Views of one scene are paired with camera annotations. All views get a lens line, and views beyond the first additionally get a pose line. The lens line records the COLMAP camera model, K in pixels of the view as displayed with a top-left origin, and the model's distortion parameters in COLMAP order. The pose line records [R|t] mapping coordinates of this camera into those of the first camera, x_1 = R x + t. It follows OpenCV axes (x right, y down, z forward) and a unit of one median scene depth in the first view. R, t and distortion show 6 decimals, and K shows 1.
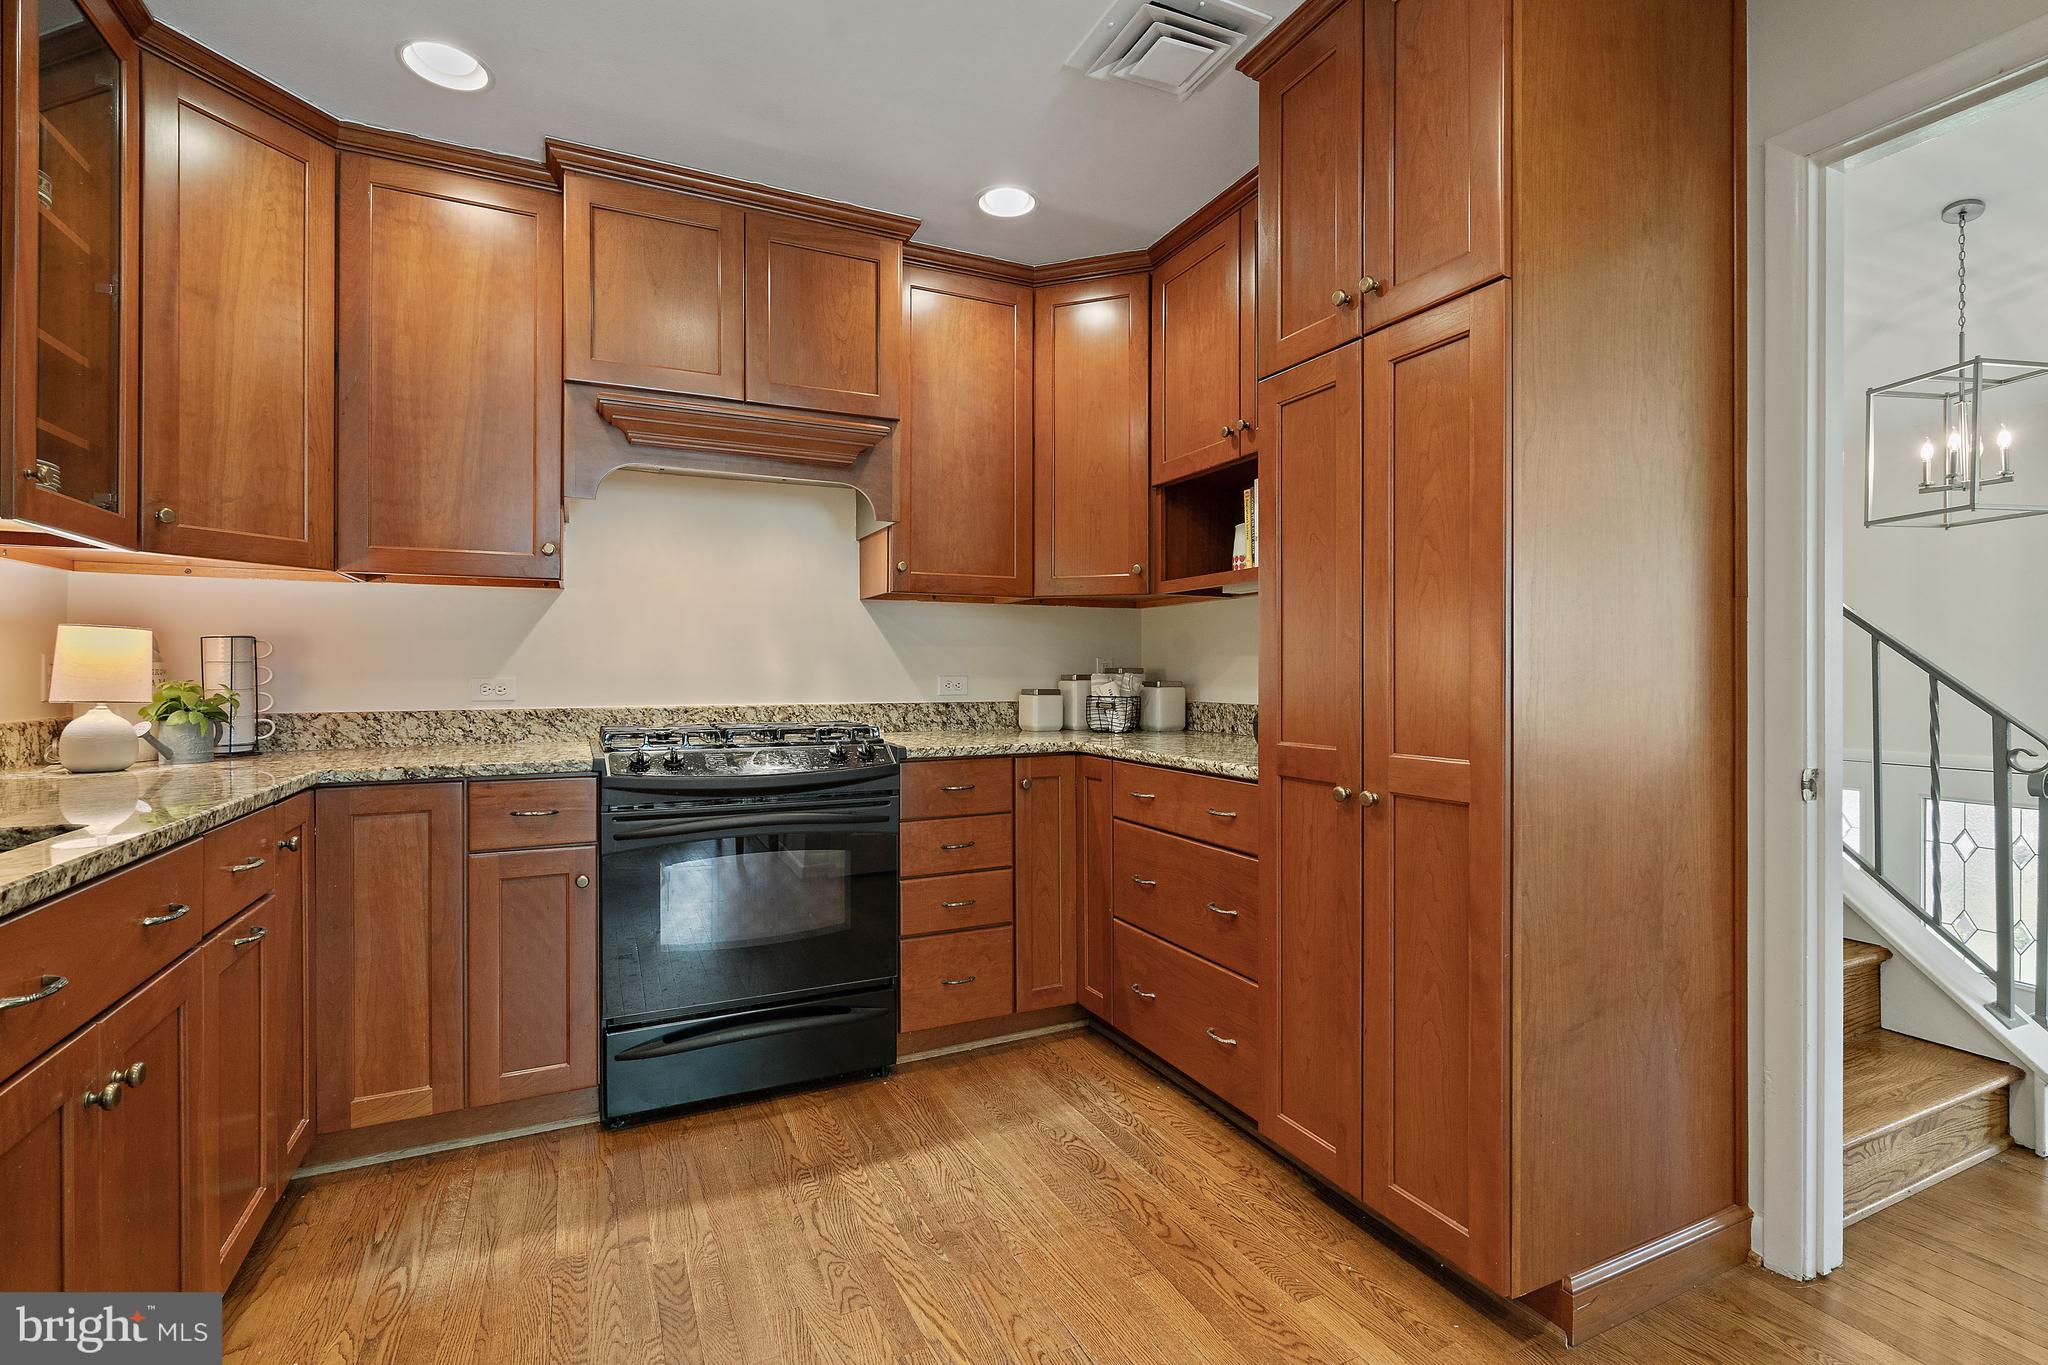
lens RADIAL K [[938.8, 0, 1024.5], [0, 938.8, 672.9], [0, 0, 1]] dist [0.000681, 0.000161]
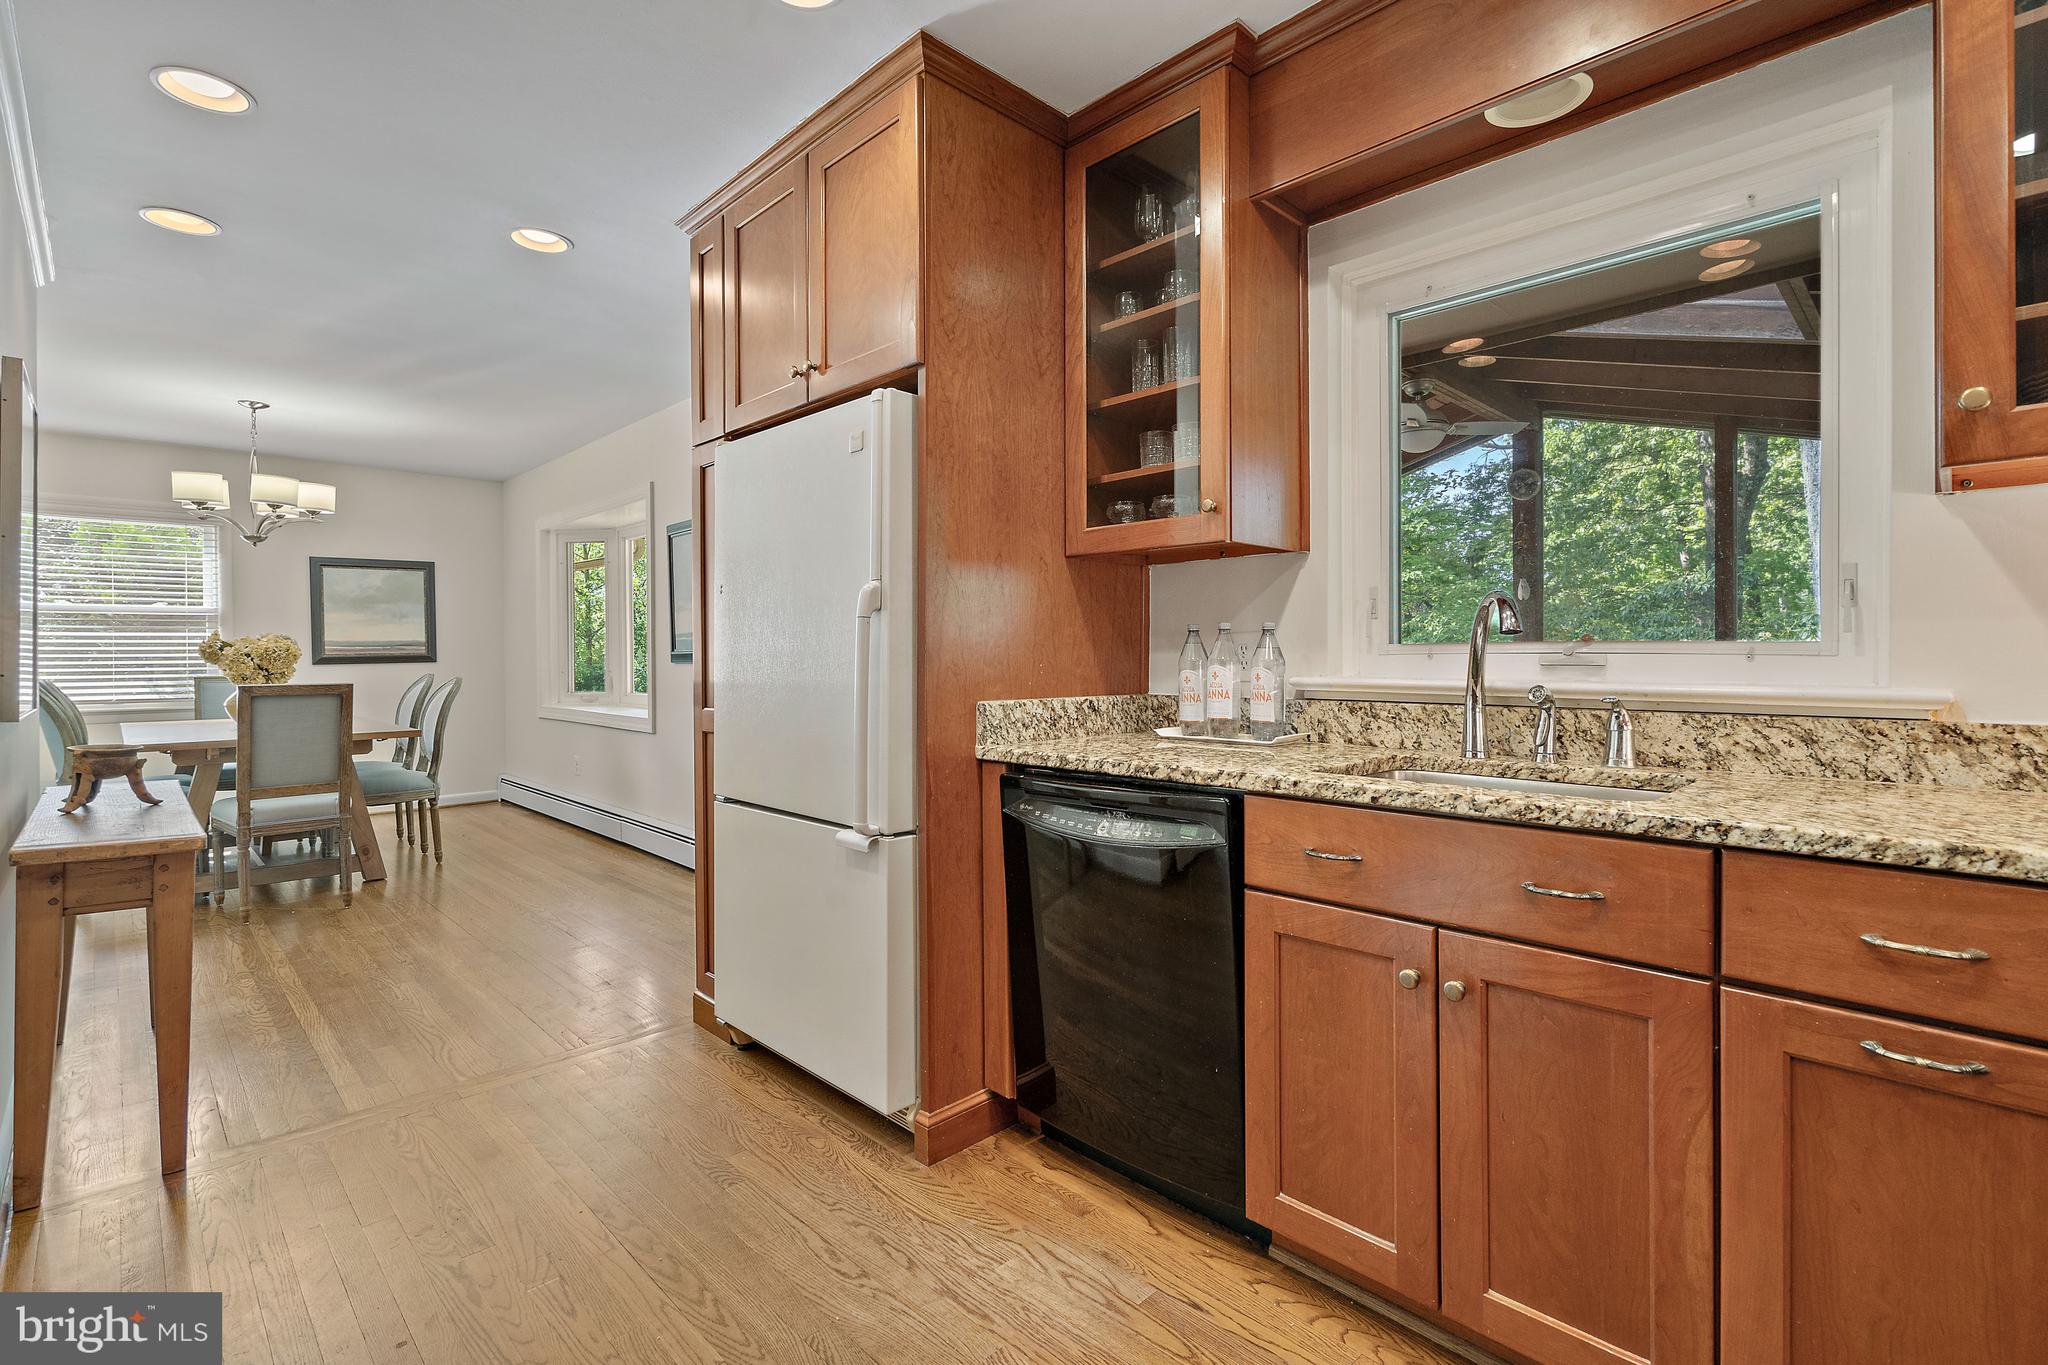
lens RADIAL K [[933.9, 0, 1023.9], [0, 933.9, 657.2], [0, 0, 1]] dist [-0.013917, 0.010654]
pose [[-0.946504, 0.005358, -0.322648, -0.026499], [0.004526, 0.999984, 0.003329, -0.001200], [0.322660, 0.001690, -0.946513, 1.025280]]
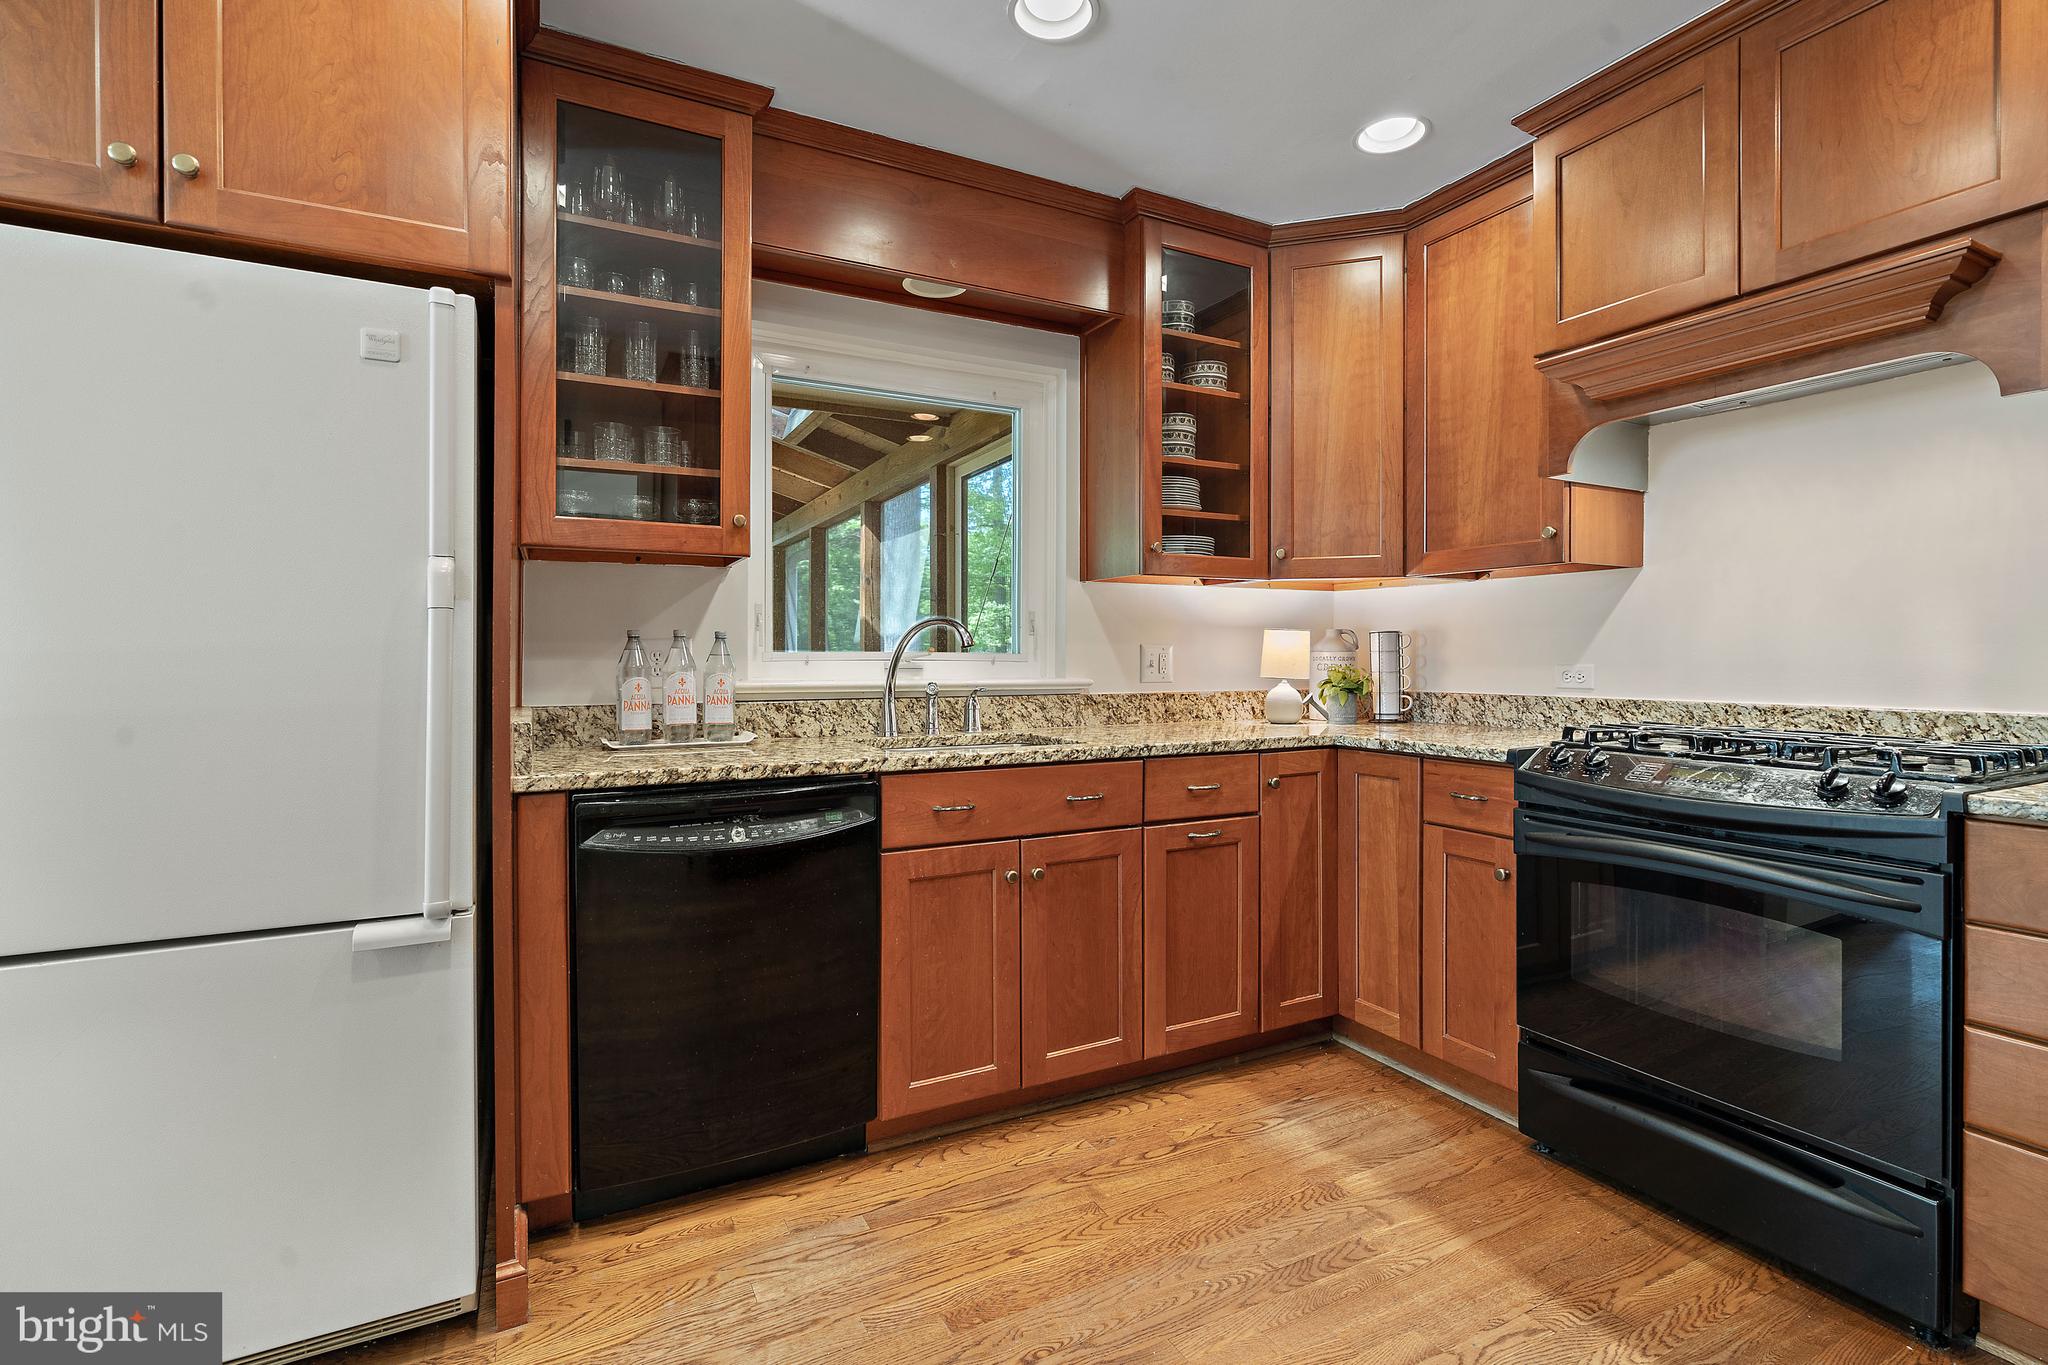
lens RADIAL K [[942.9, 0, 1024.6], [0, 942.9, 661.8], [0, 0, 1]] dist [-0.016656, 0.010331]
pose [[0.030362, 0.005863, -0.999522, 0.494540], [0.000188, 0.999983, 0.005872, -0.005073], [0.999539, -0.000366, 0.030360, 0.483410]]
